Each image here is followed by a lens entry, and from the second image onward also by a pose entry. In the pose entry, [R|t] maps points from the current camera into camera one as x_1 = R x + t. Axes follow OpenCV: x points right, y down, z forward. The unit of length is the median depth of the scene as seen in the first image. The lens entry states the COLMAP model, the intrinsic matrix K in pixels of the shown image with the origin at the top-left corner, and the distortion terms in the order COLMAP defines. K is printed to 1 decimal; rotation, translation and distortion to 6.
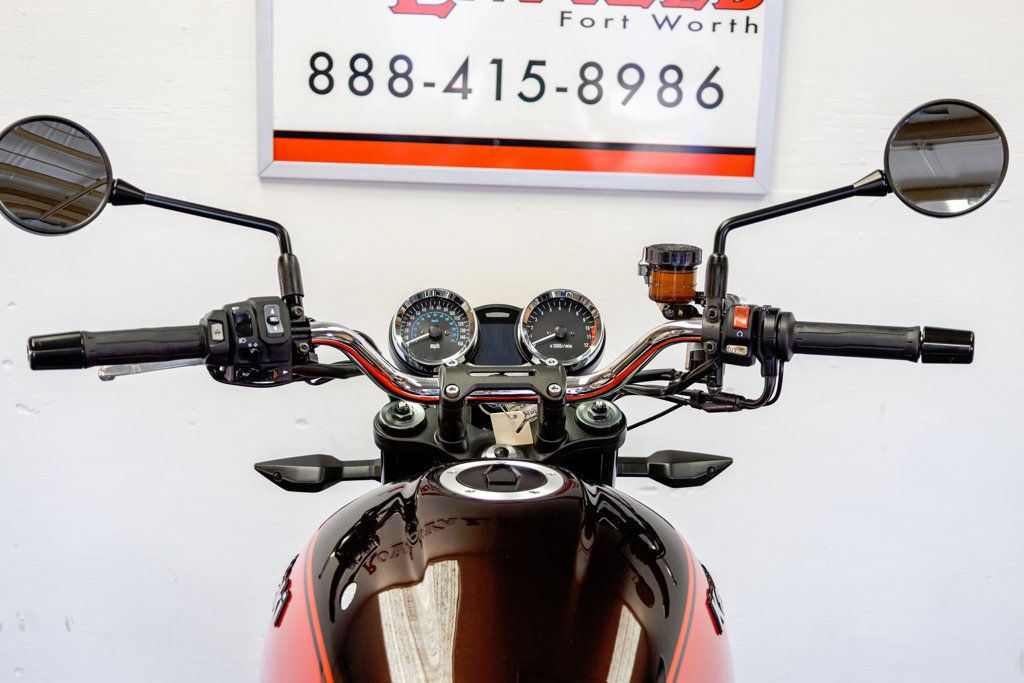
lens RADIAL K [[1505.3, 0, 506.7], [0, 1505.3, 366.8], [0, 0, 1]] dist [0.025083, 0.000000]
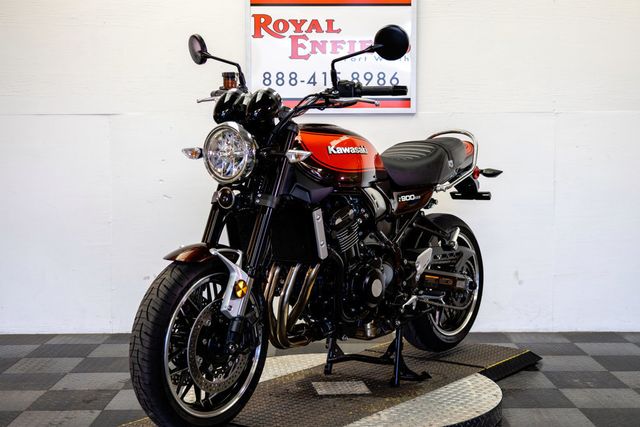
lens RADIAL K [[940.8, 0, 324.0], [0, 940.8, 219.7], [0, 0, 1]] dist [0.025083, 0.000000]
pose [[0.999289, -0.035995, 0.011231, -0.039478], [0.037351, 0.985728, -0.164151, 0.404241], [-0.005162, 0.164454, 0.986371, -0.836750]]
